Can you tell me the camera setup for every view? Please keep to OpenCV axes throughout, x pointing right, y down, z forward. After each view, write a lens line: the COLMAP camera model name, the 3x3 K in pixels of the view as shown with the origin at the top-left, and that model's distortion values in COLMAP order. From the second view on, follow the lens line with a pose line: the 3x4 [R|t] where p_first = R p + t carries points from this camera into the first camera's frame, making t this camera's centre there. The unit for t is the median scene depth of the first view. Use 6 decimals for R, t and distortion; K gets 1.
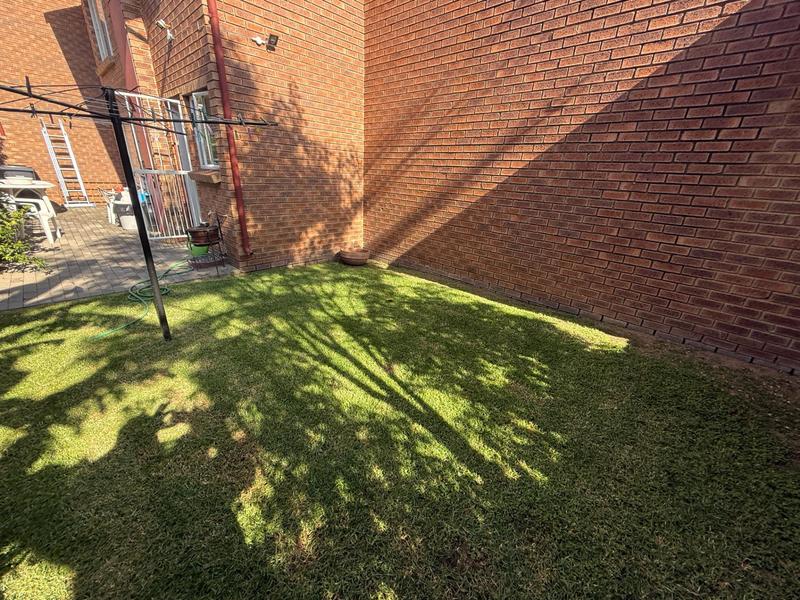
lens RADIAL K [[318.8, 0, 397.8], [0, 318.8, 299.4], [0, 0, 1]] dist [-0.001409, -0.000013]
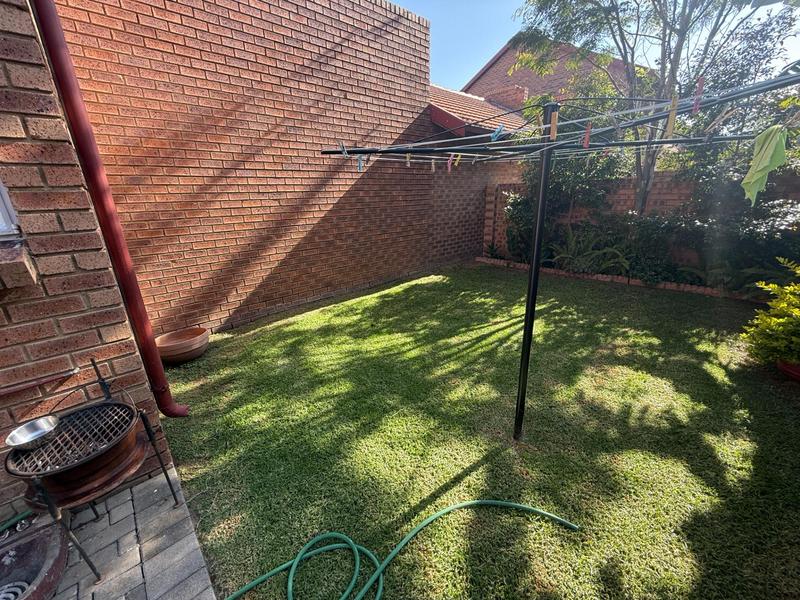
lens RADIAL K [[318.8, 0, 398.4], [0, 318.8, 300.1], [0, 0, 1]] dist [-0.001409, -0.000013]
pose [[0.065514, -0.364014, 0.929087, -0.986858], [0.393096, 0.865210, 0.311268, -0.368370], [-0.917161, 0.344827, 0.199776, 0.748637]]
